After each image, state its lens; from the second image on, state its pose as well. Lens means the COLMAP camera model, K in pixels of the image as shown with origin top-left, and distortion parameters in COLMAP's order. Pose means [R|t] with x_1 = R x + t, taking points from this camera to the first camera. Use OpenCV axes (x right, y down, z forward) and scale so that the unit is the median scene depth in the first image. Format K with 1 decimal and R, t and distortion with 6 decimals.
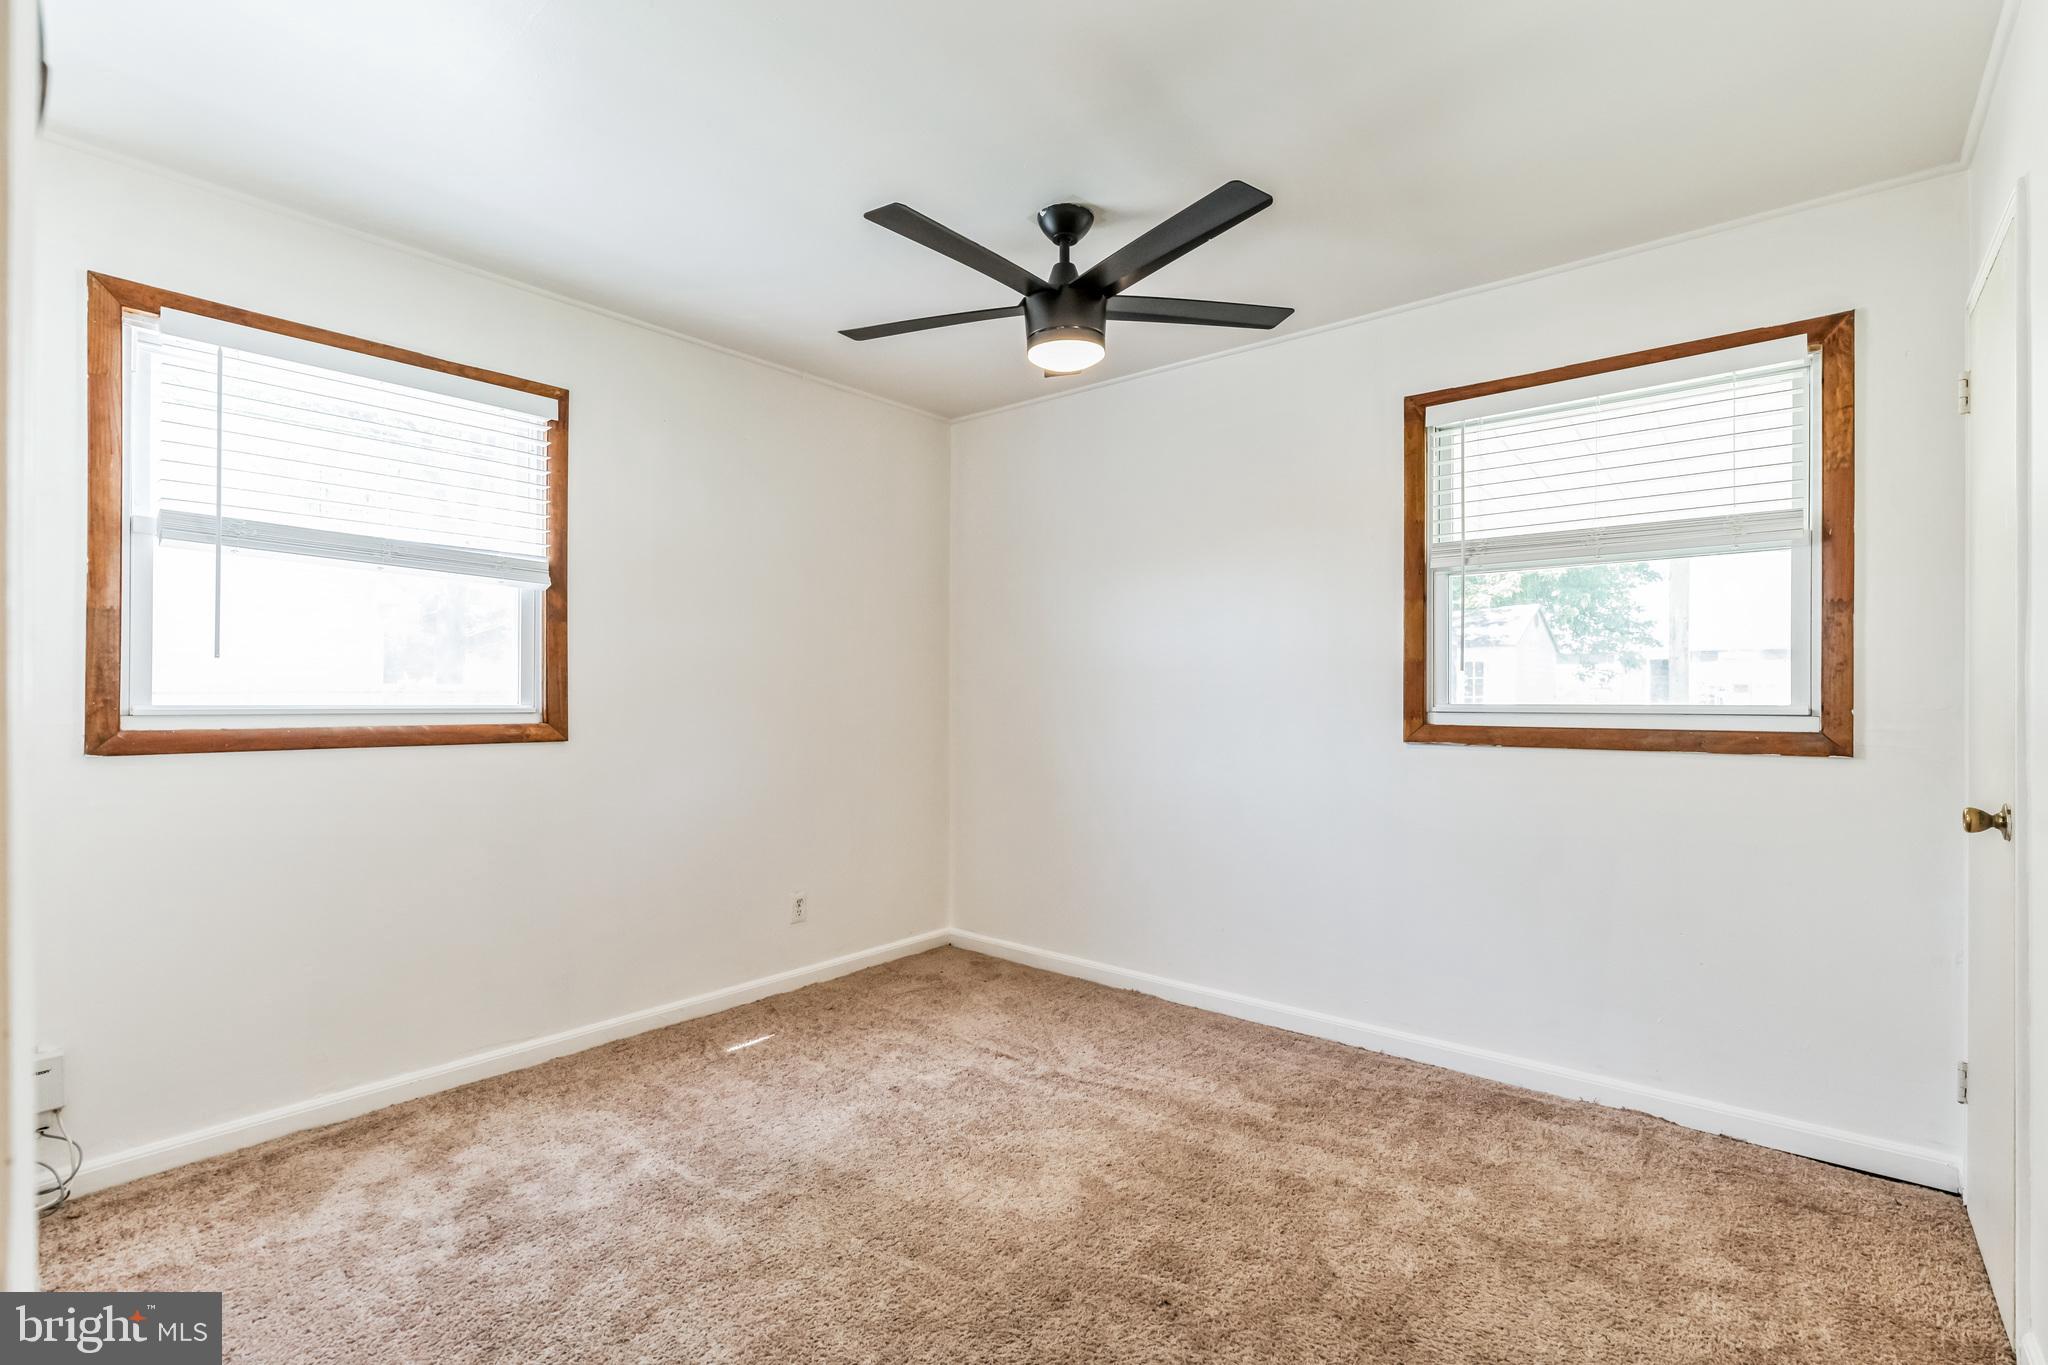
lens RADIAL K [[935.8, 0, 1013.8], [0, 935.8, 691.2], [0, 0, 1]] dist [-0.011029, 0.000371]
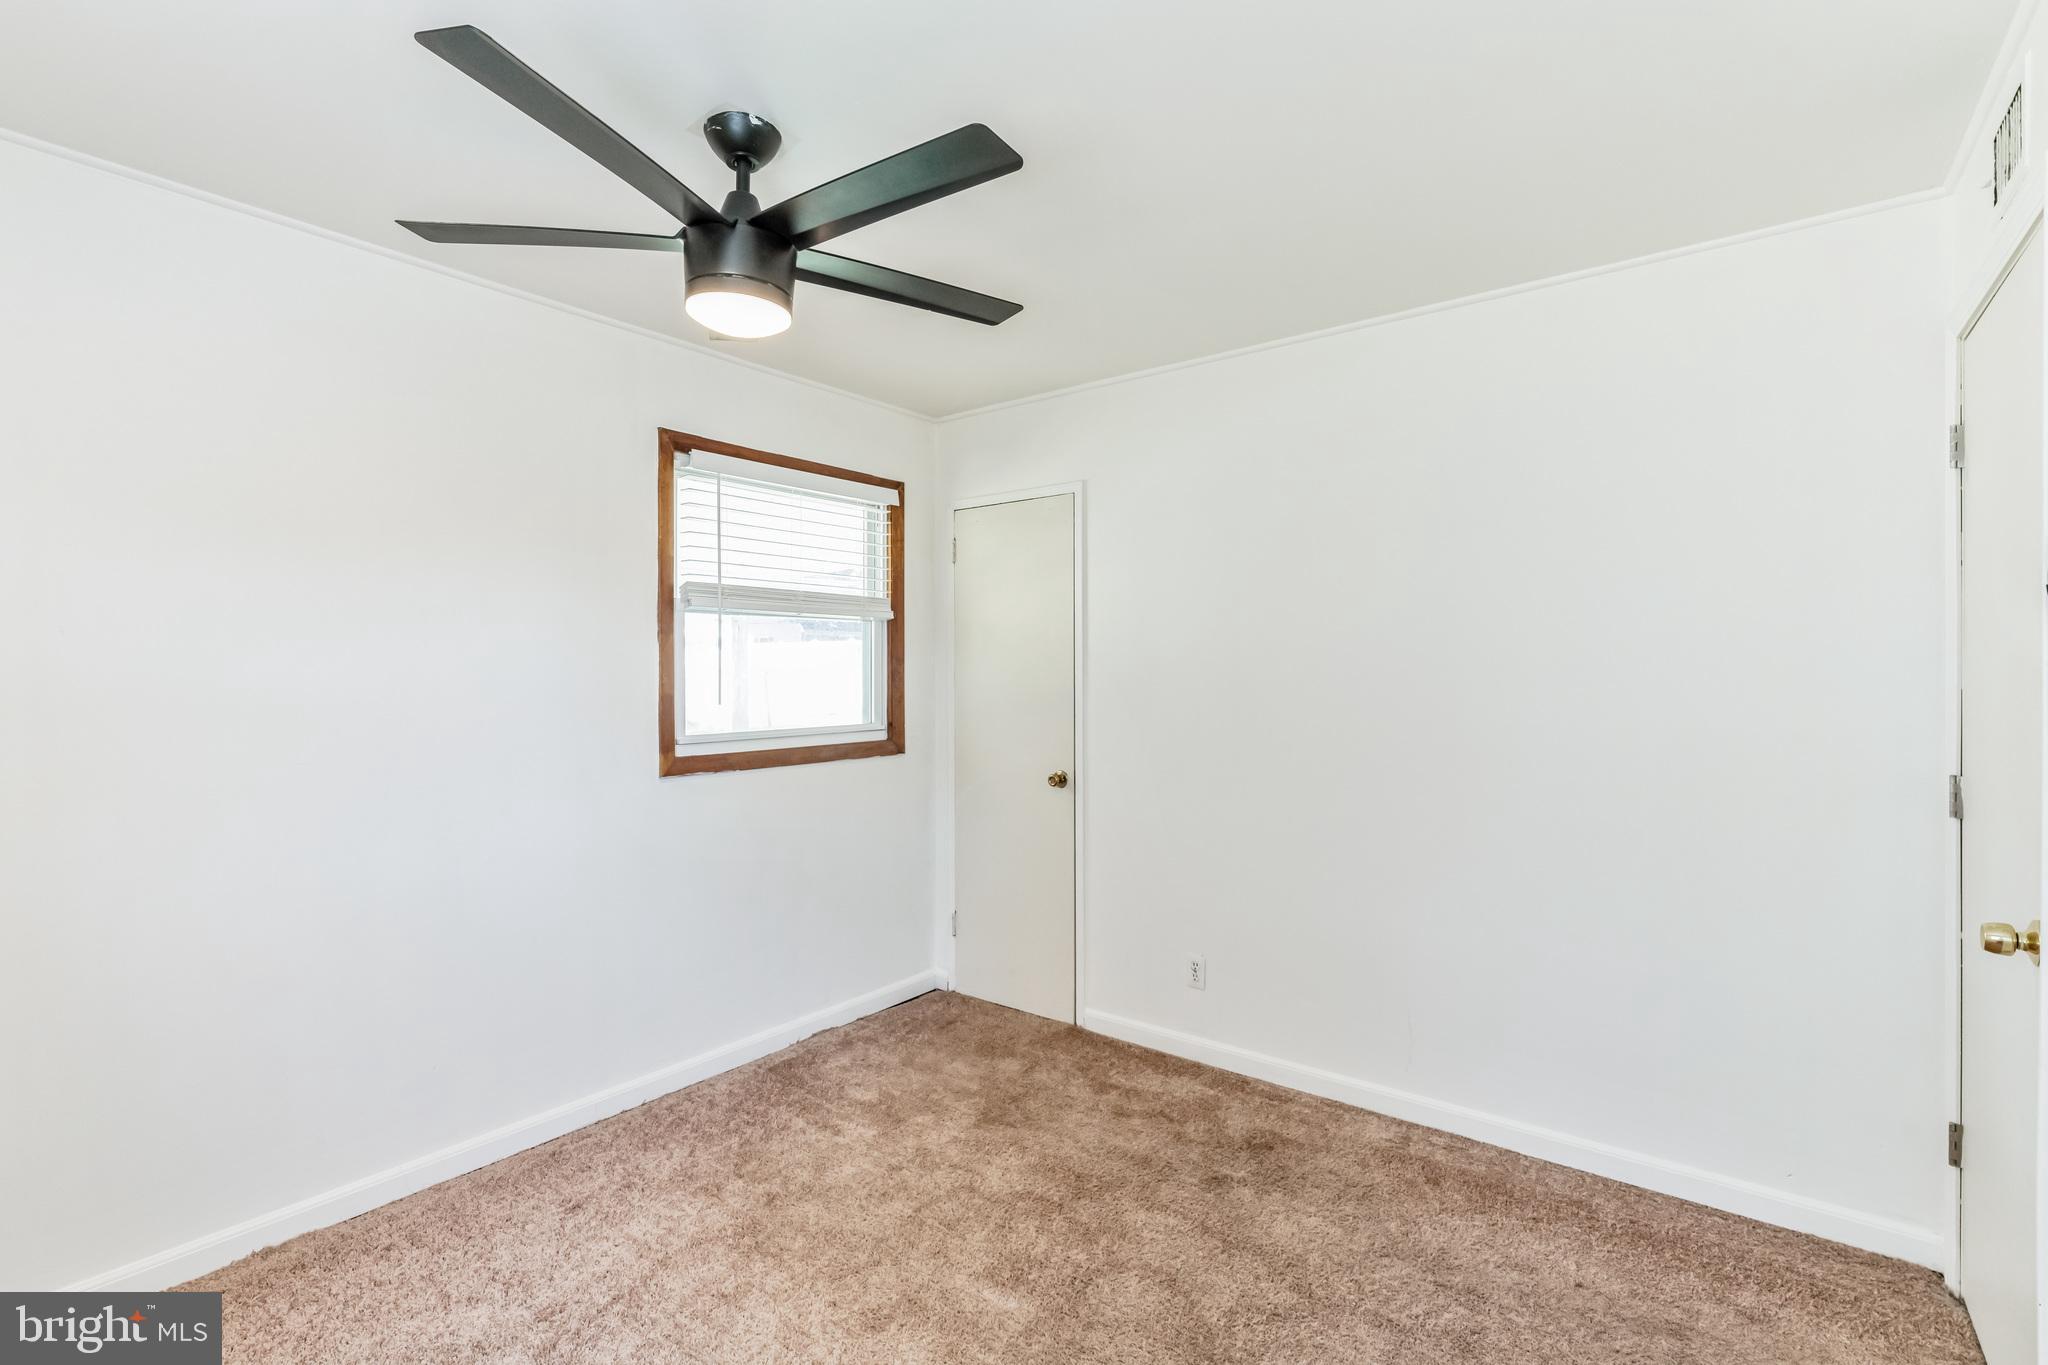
lens RADIAL K [[930.2, 0, 1023.3], [0, 930.2, 659.6], [0, 0, 1]] dist [-0.006955, 0.004006]
pose [[-0.047366, 0.007892, 0.998846, -0.703664], [-0.006132, 0.999948, -0.008191, -0.077444], [-0.998859, -0.006513, -0.047315, 0.791399]]
